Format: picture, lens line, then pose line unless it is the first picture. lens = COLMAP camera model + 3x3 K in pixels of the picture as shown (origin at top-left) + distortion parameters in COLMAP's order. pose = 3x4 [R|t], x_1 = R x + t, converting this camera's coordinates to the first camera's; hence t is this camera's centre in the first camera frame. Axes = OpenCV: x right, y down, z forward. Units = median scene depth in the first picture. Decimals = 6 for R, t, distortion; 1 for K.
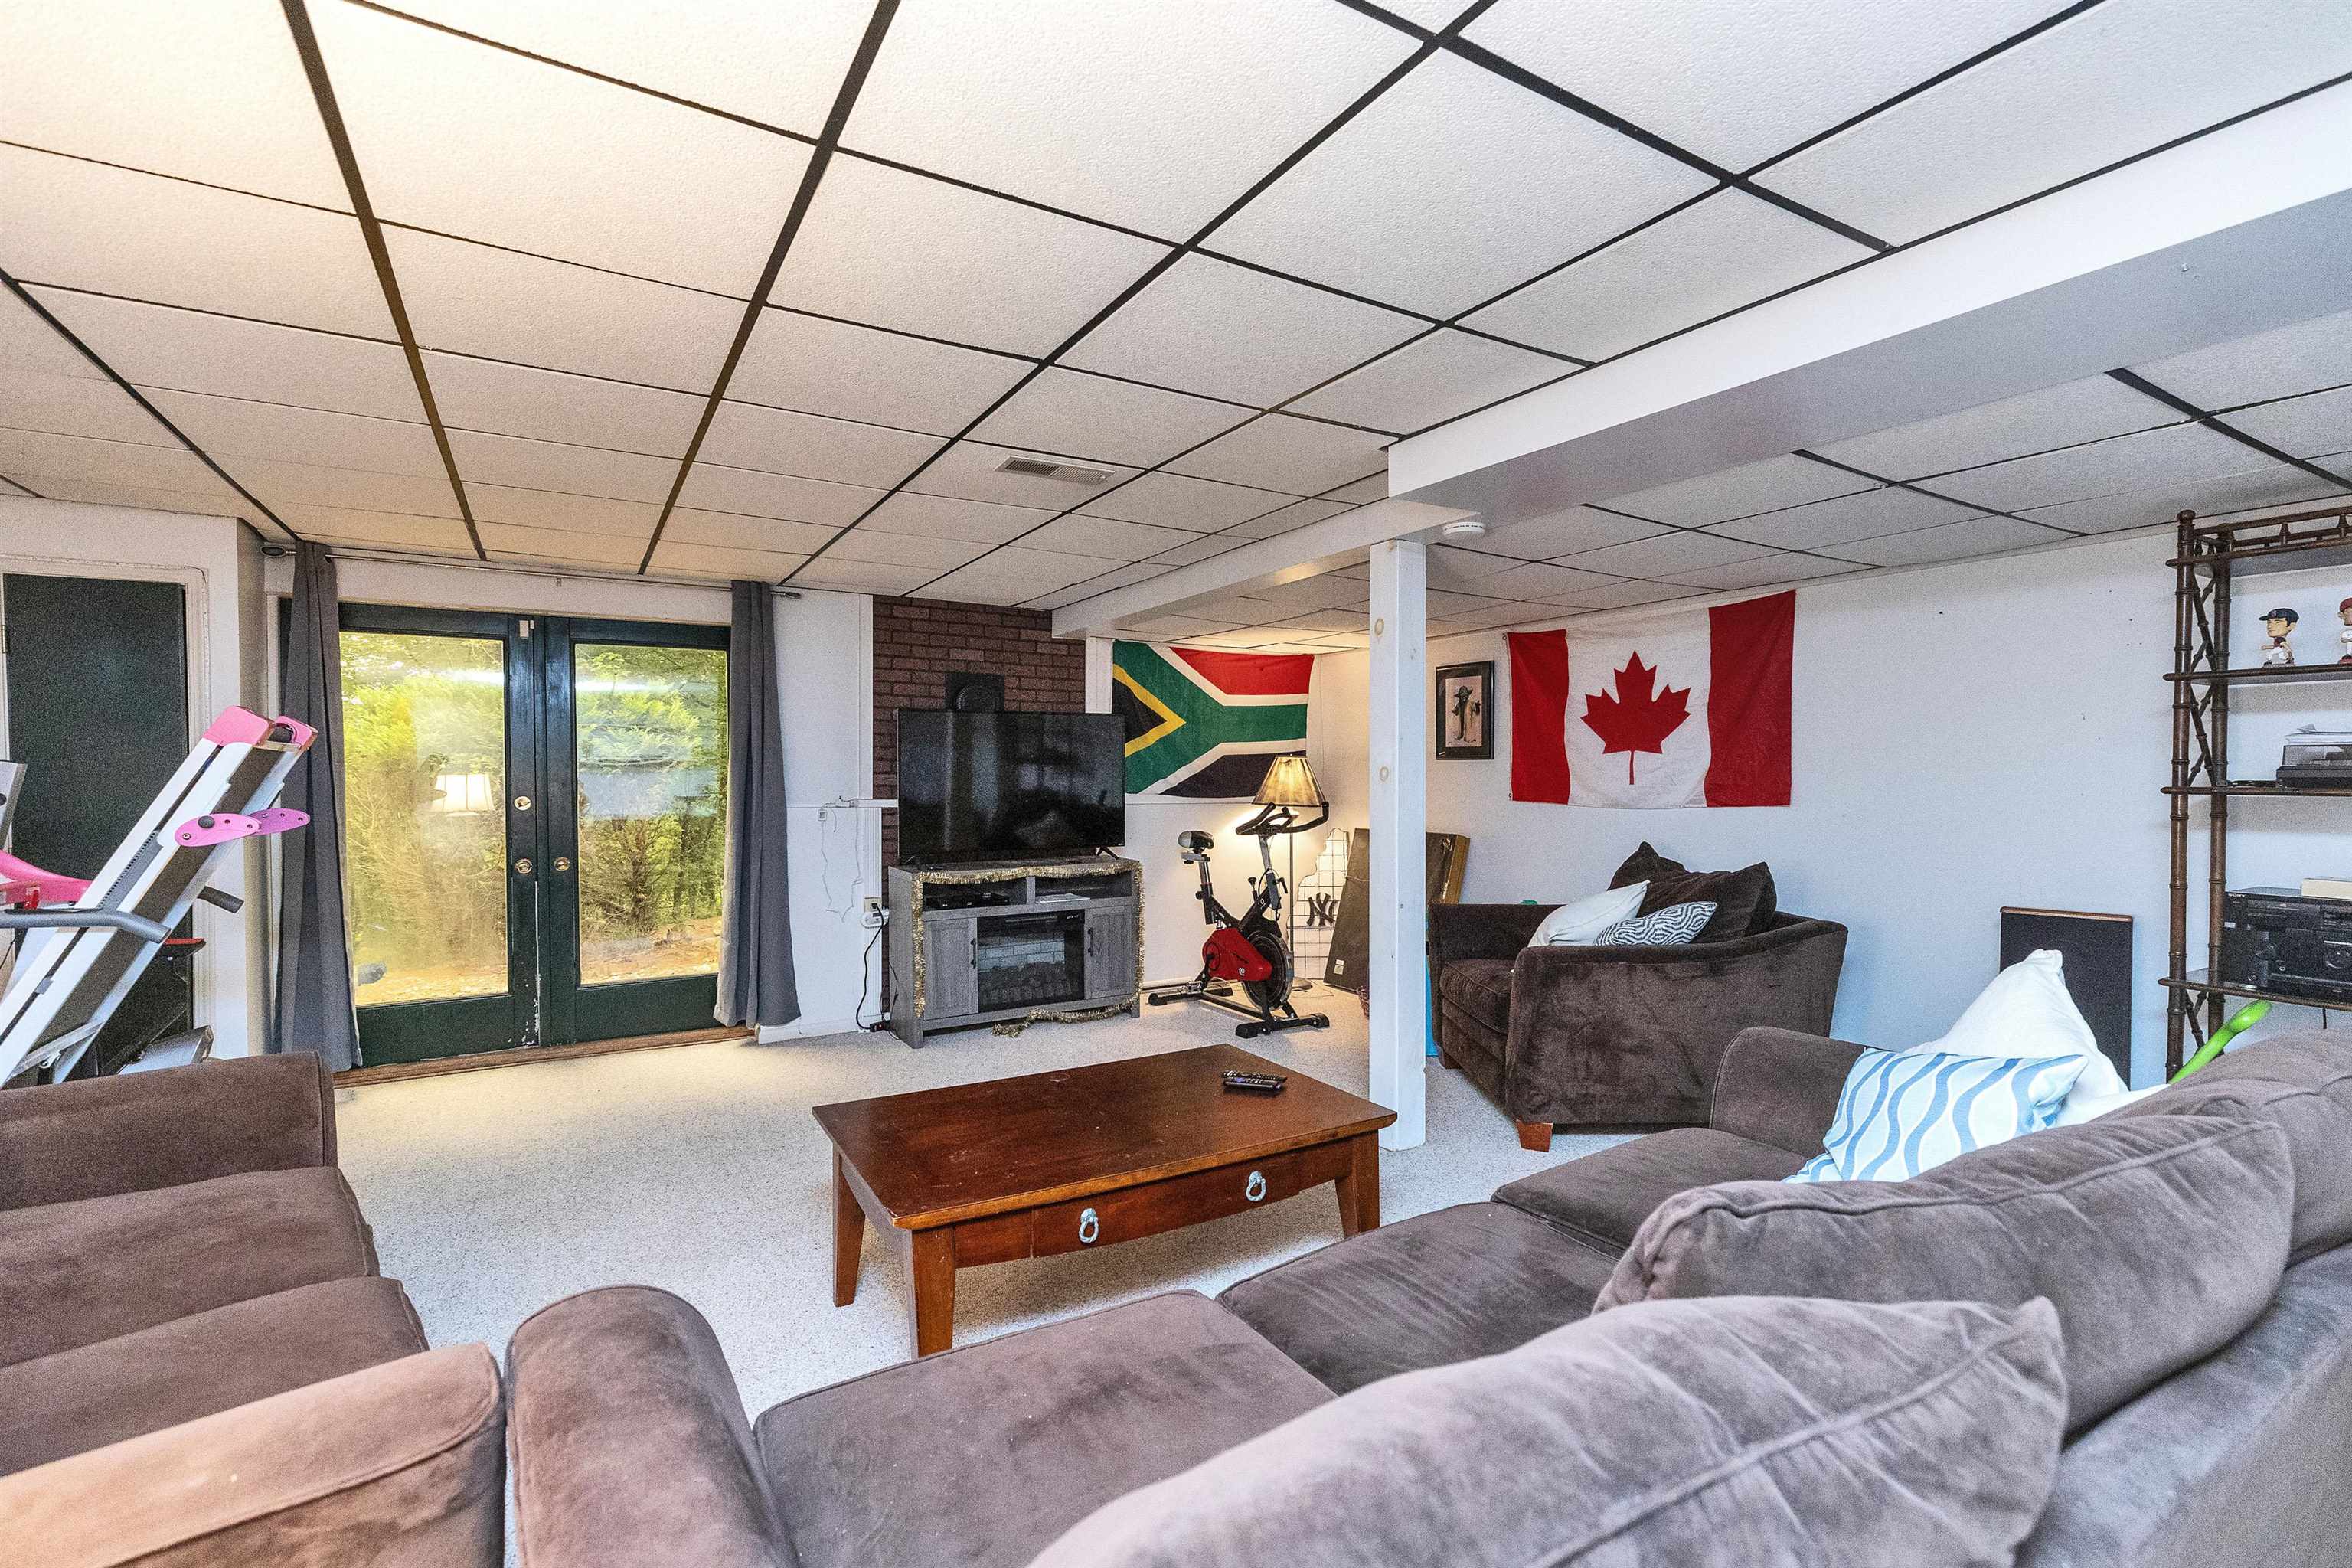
lens RADIAL K [[1039.3, 0, 1173.5], [0, 1039.3, 784.5], [0, 0, 1]] dist [0.000716, 0.000253]
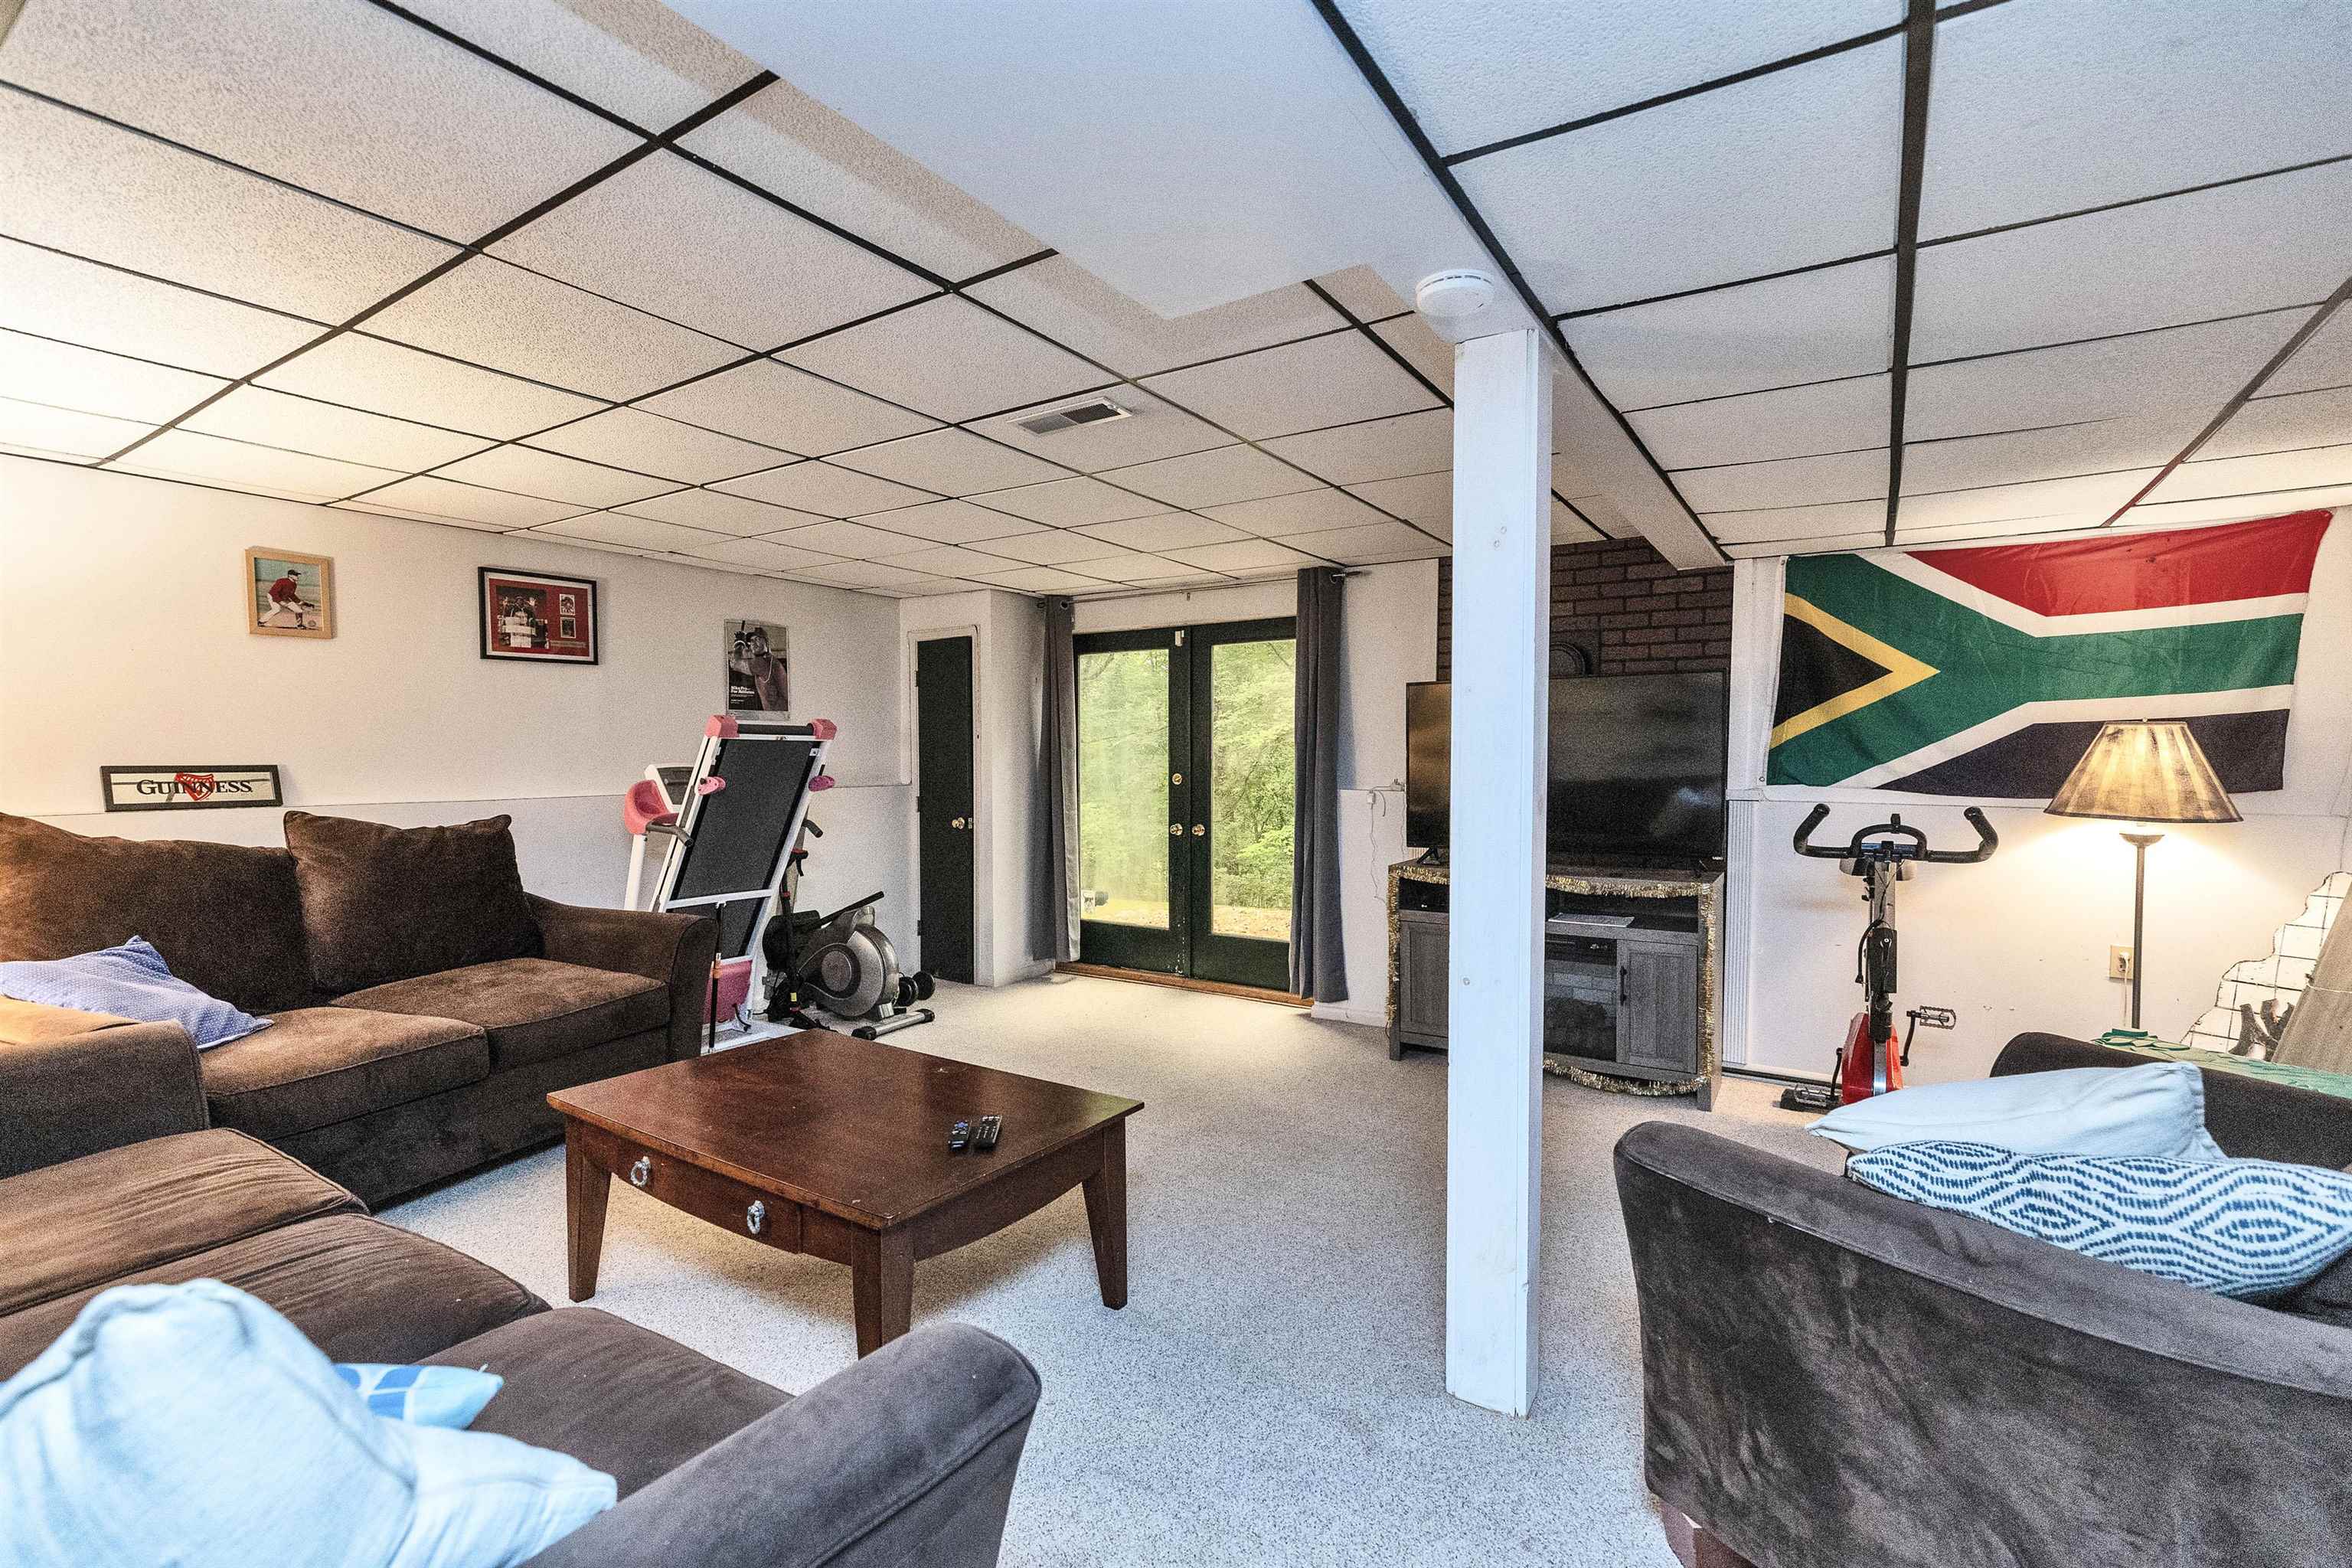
lens RADIAL K [[1039.3, 0, 1173.5], [0, 1039.3, 784.5], [0, 0, 1]] dist [0.000716, 0.000253]
pose [[0.440821, 0.033683, -0.896963, 0.464958], [-0.001398, 0.999320, 0.036840, -0.019853], [0.897594, -0.014986, 0.440568, 0.422839]]
